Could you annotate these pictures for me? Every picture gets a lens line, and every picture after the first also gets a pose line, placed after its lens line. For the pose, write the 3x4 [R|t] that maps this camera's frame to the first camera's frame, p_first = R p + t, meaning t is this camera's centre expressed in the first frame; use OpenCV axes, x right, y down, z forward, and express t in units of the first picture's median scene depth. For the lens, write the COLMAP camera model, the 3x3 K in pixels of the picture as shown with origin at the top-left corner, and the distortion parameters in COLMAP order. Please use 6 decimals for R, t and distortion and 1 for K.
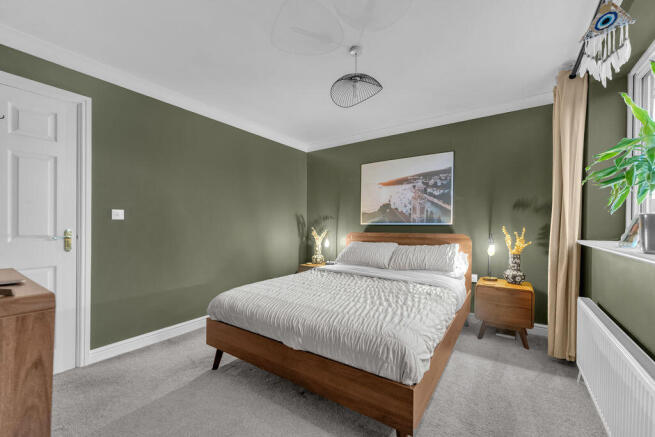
lens RADIAL K [[261.2, 0, 327.5], [0, 261.2, 218.5], [0, 0, 1]] dist [0.000013, 0.000089]
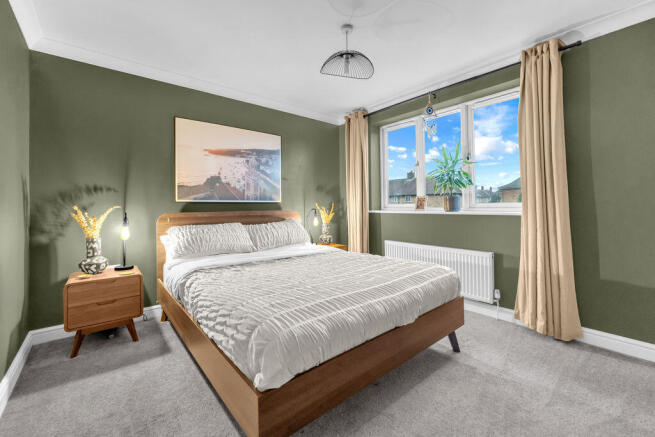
lens RADIAL K [[282.1, 0, 328.7], [0, 282.1, 203.3], [0, 0, 1]] dist [0.000009, 0.000109]
pose [[0.257319, 0.011534, 0.966258, -0.558778], [-0.010648, 0.999902, -0.009100, 0.033278], [-0.966268, -0.007947, 0.257416, 0.449847]]
